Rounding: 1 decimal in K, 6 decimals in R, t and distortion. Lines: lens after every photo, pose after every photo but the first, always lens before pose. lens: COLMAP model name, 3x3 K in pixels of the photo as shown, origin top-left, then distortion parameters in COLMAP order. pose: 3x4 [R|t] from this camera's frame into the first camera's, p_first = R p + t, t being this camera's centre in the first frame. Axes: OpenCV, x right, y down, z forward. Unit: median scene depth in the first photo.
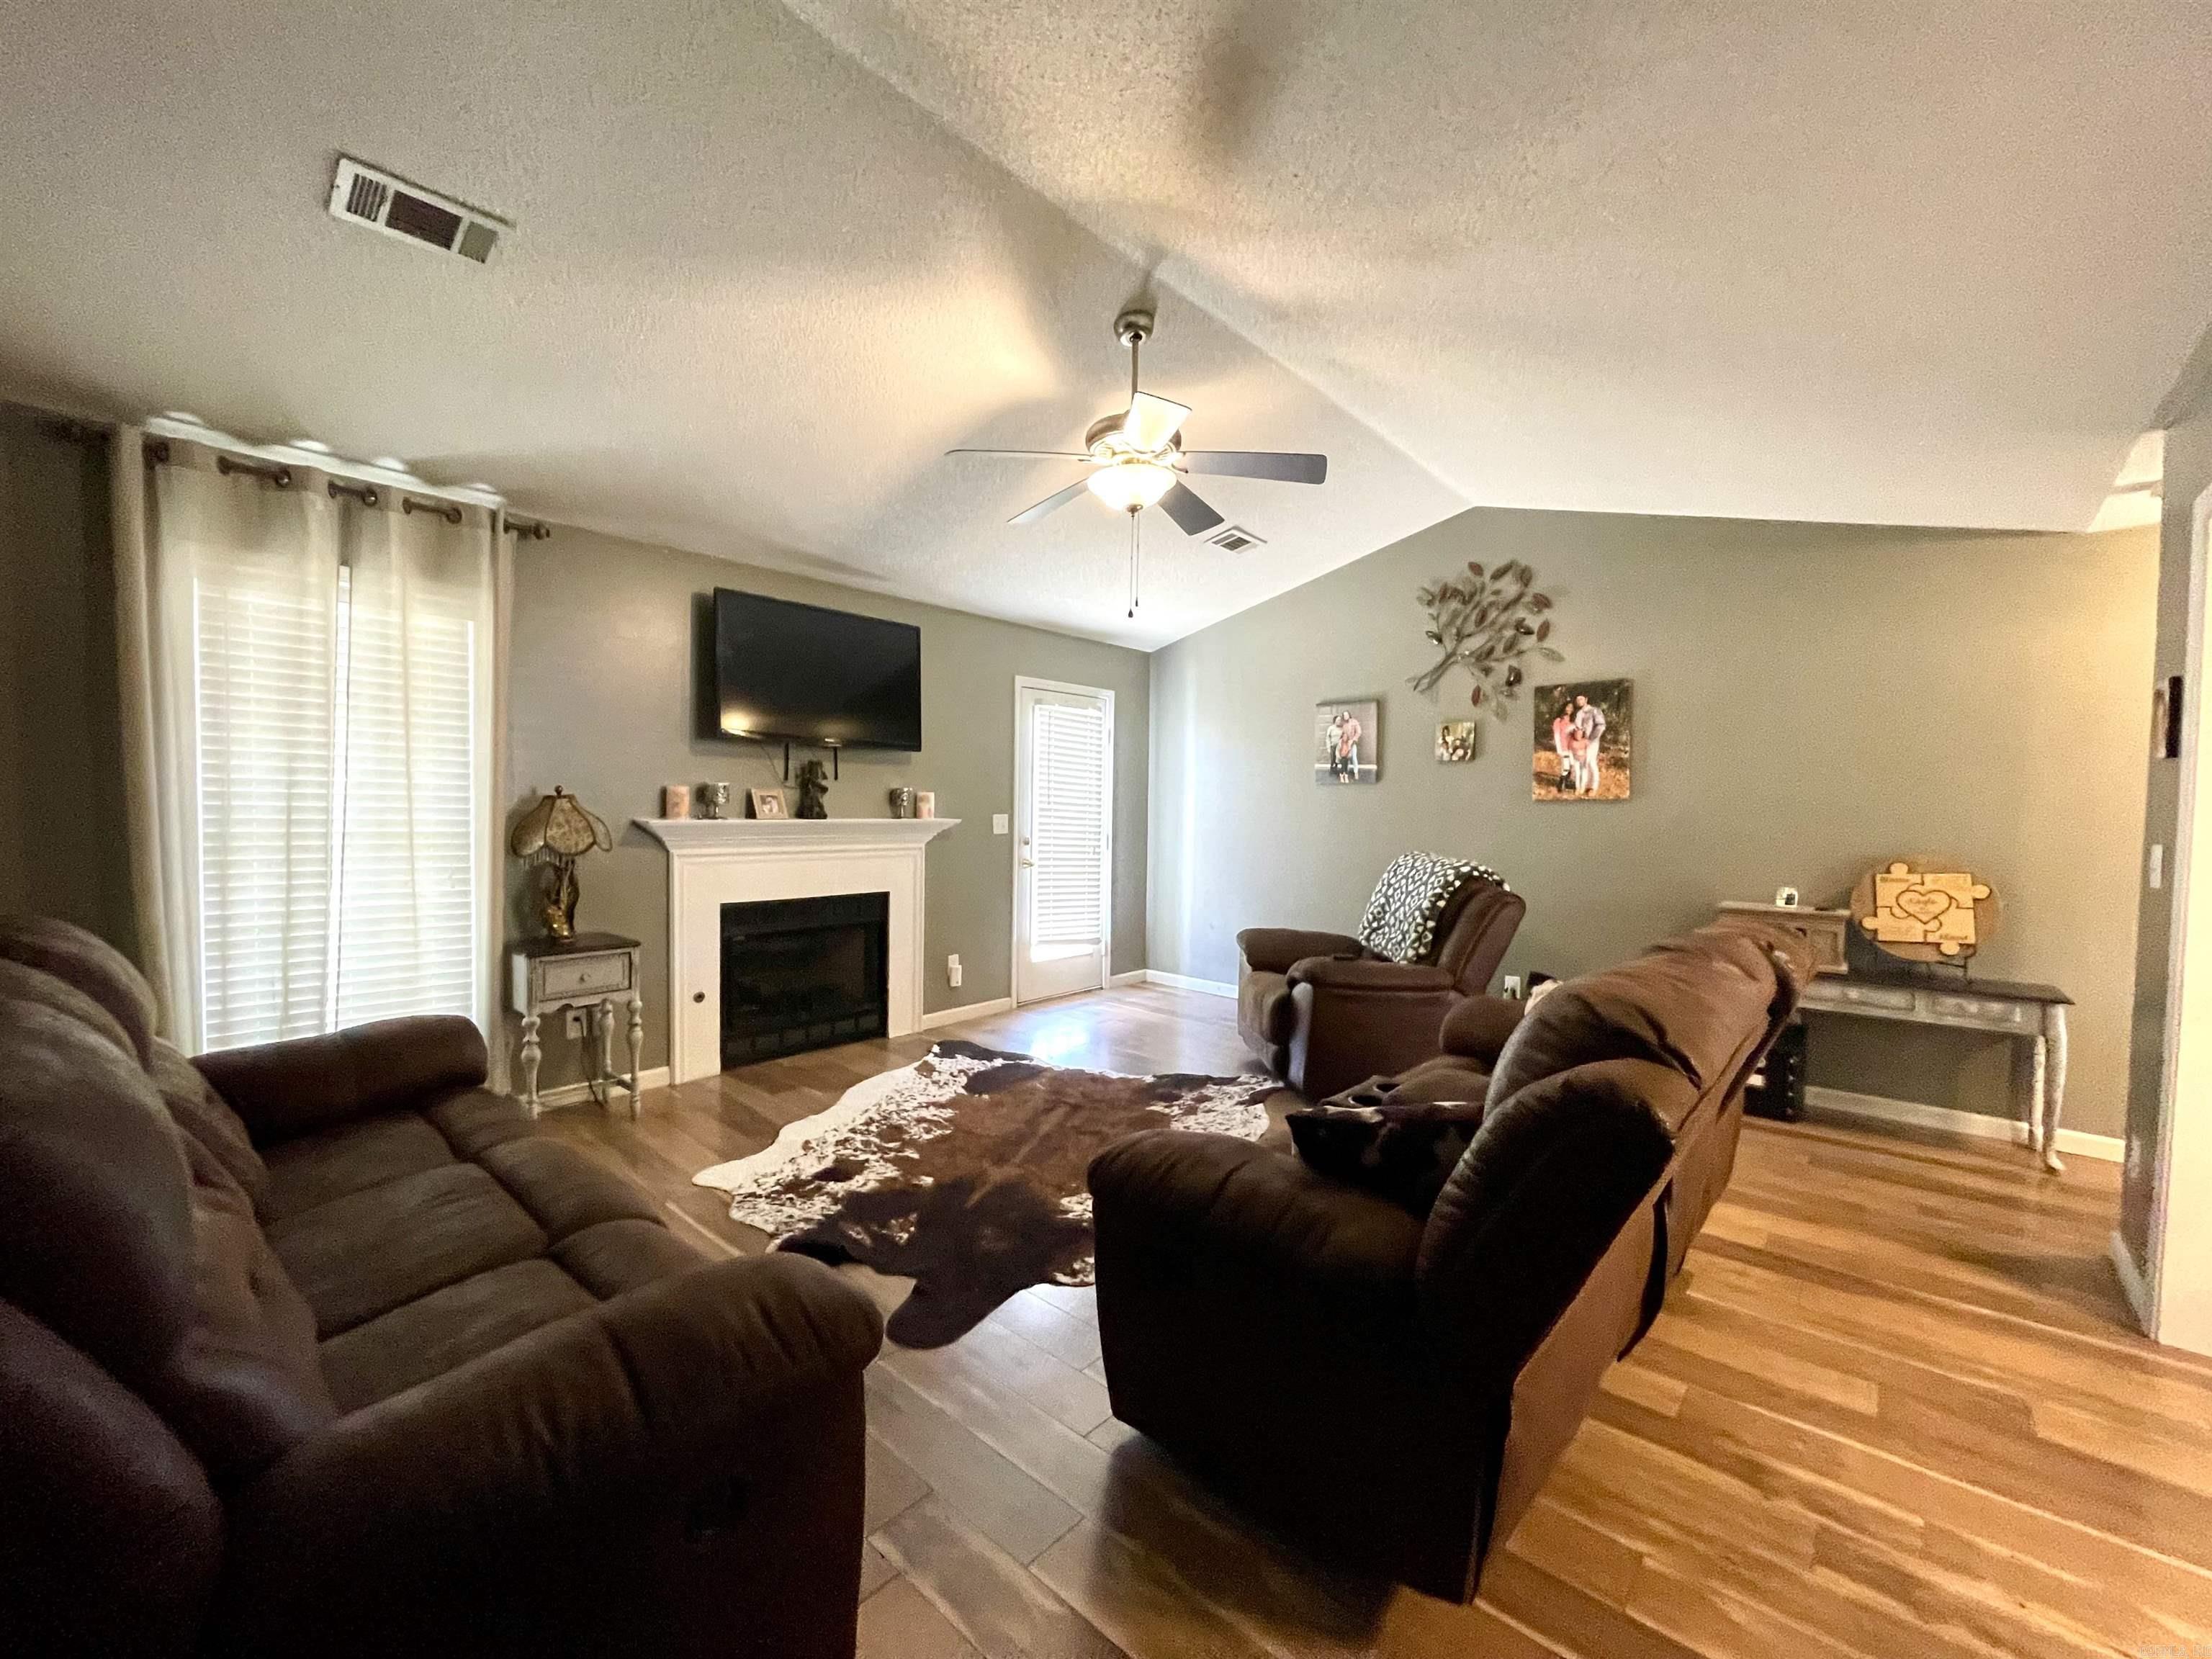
lens RADIAL K [[894.0, 0, 1087.0], [0, 894.0, 840.0], [0, 0, 1]] dist [0.000434, -0.000408]
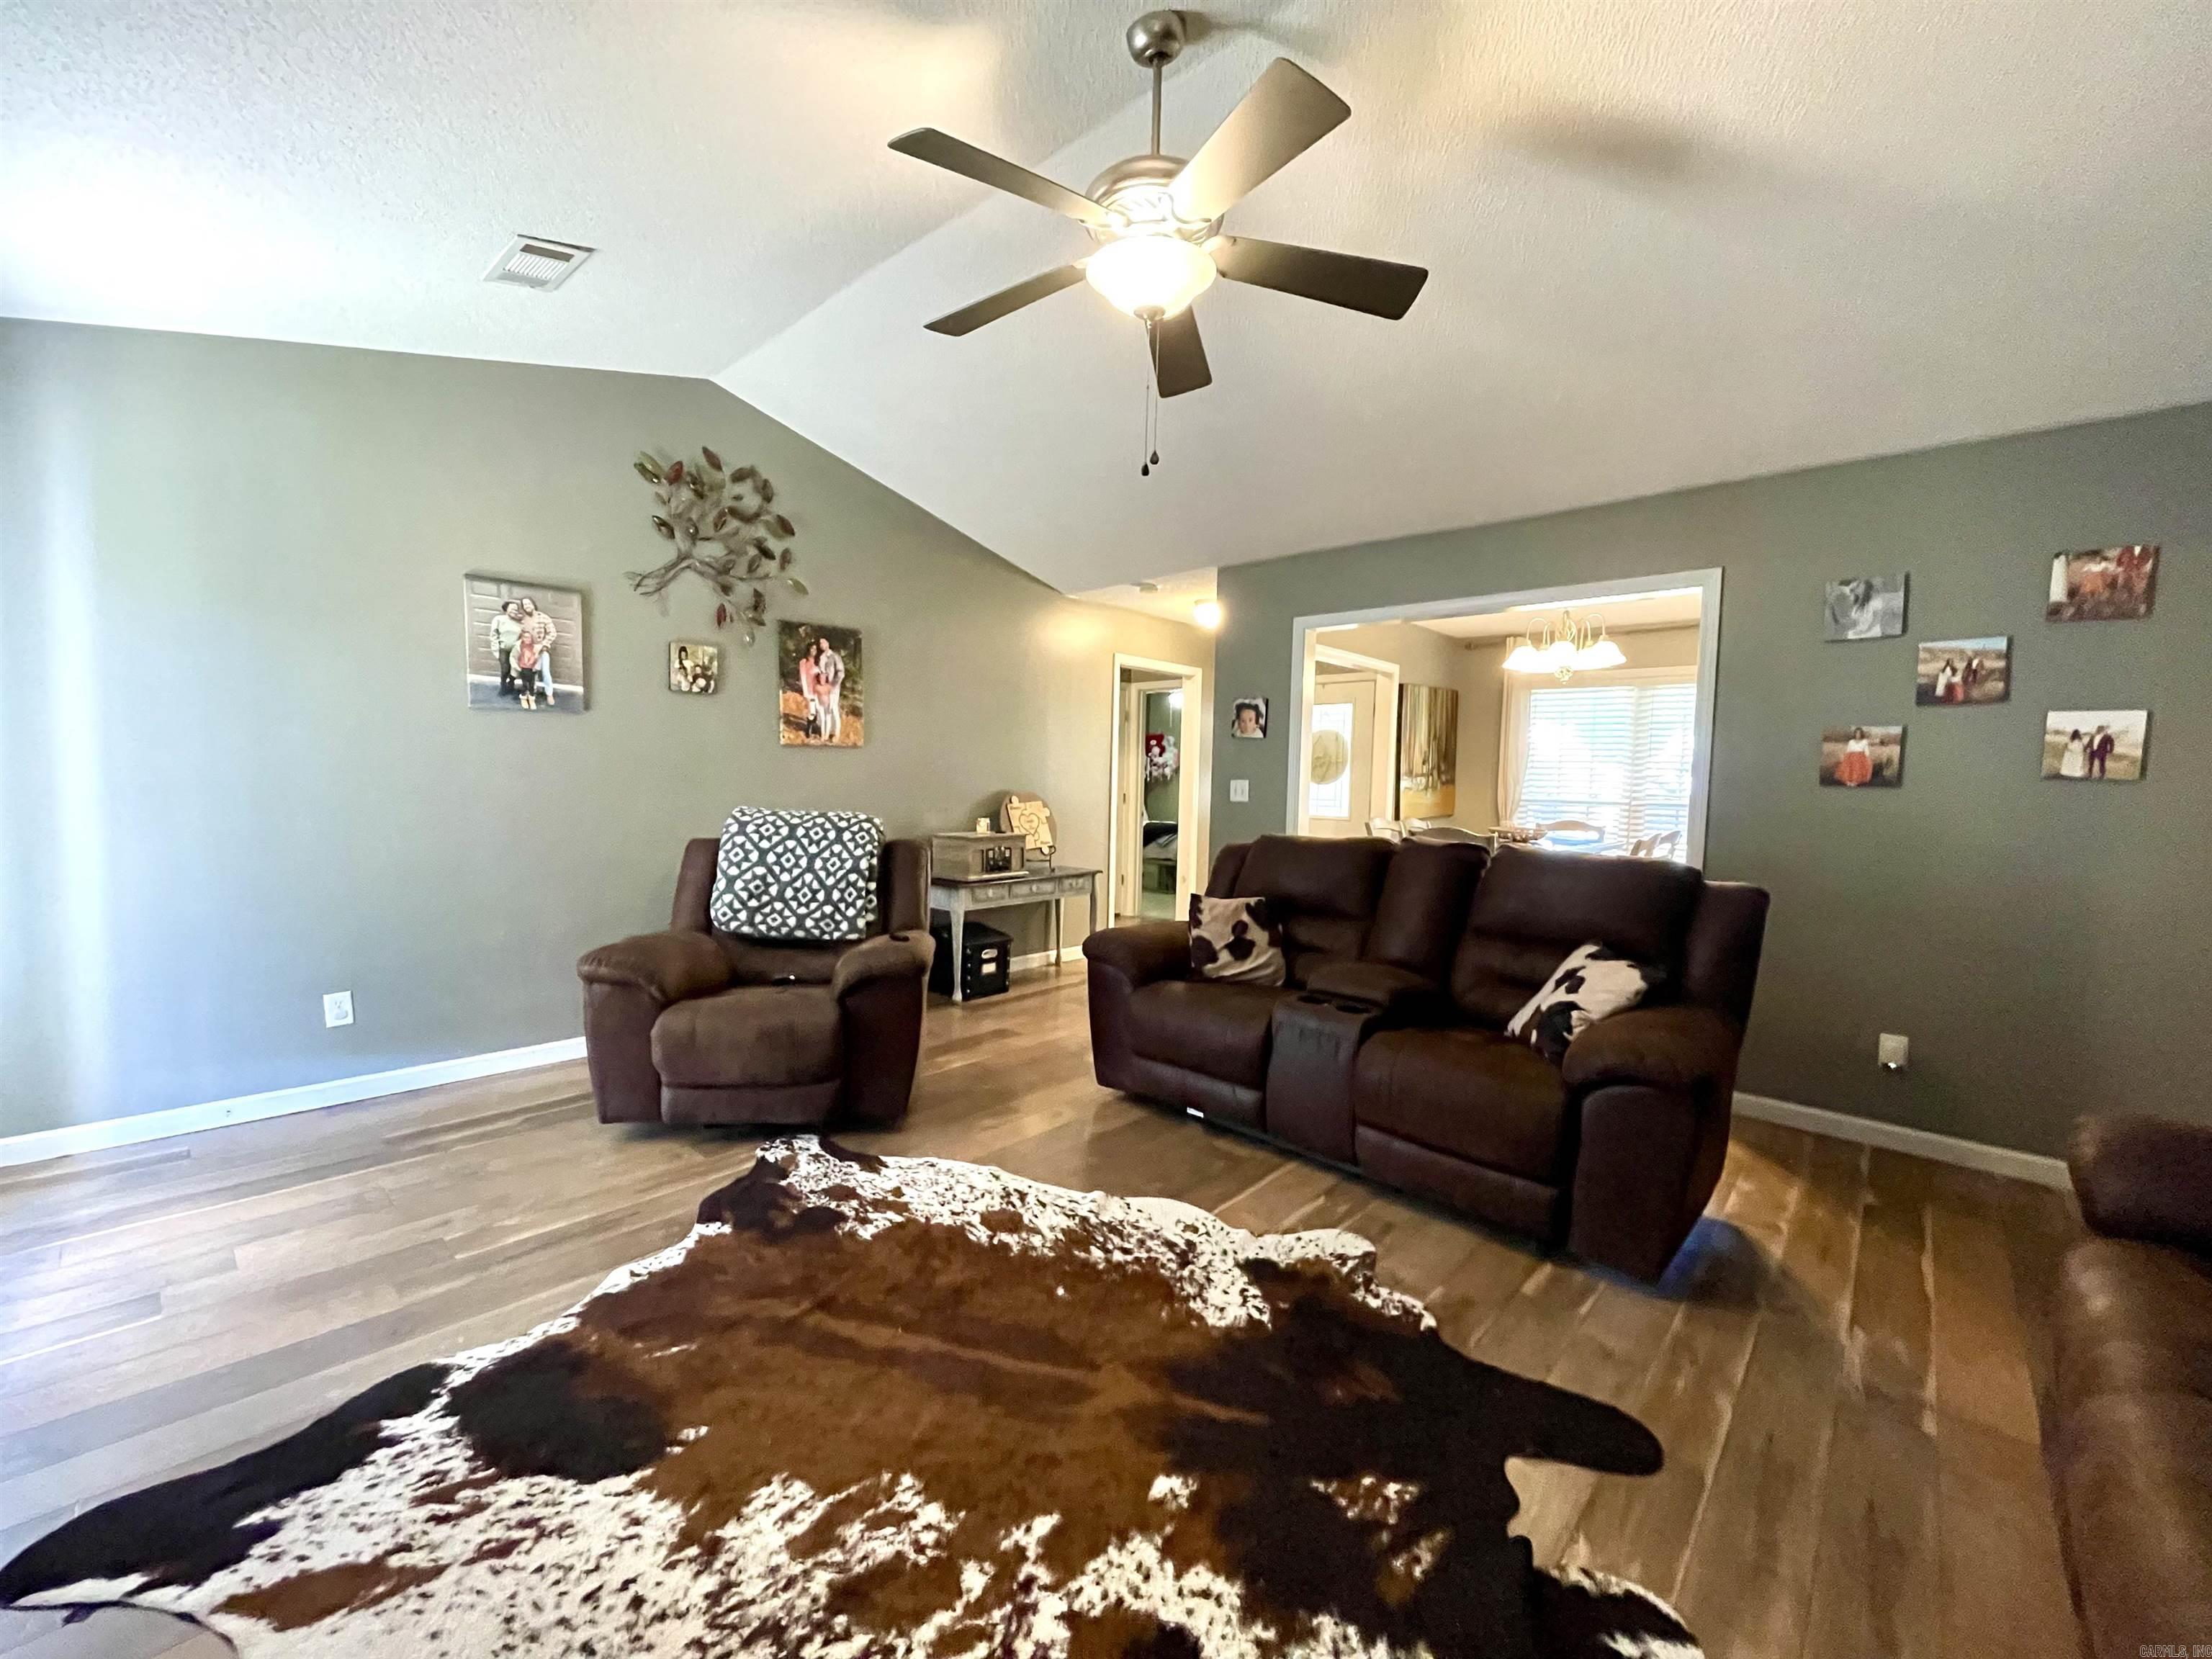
lens RADIAL K [[894.0, 0, 1113.1], [0, 894.0, 835.8], [0, 0, 1]] dist [0.000434, -0.000408]
pose [[-0.003641, -0.080632, 0.996737, -0.450811], [0.020000, 0.996539, 0.080689, -0.019582], [-0.999793, 0.020228, -0.002015, 0.706079]]
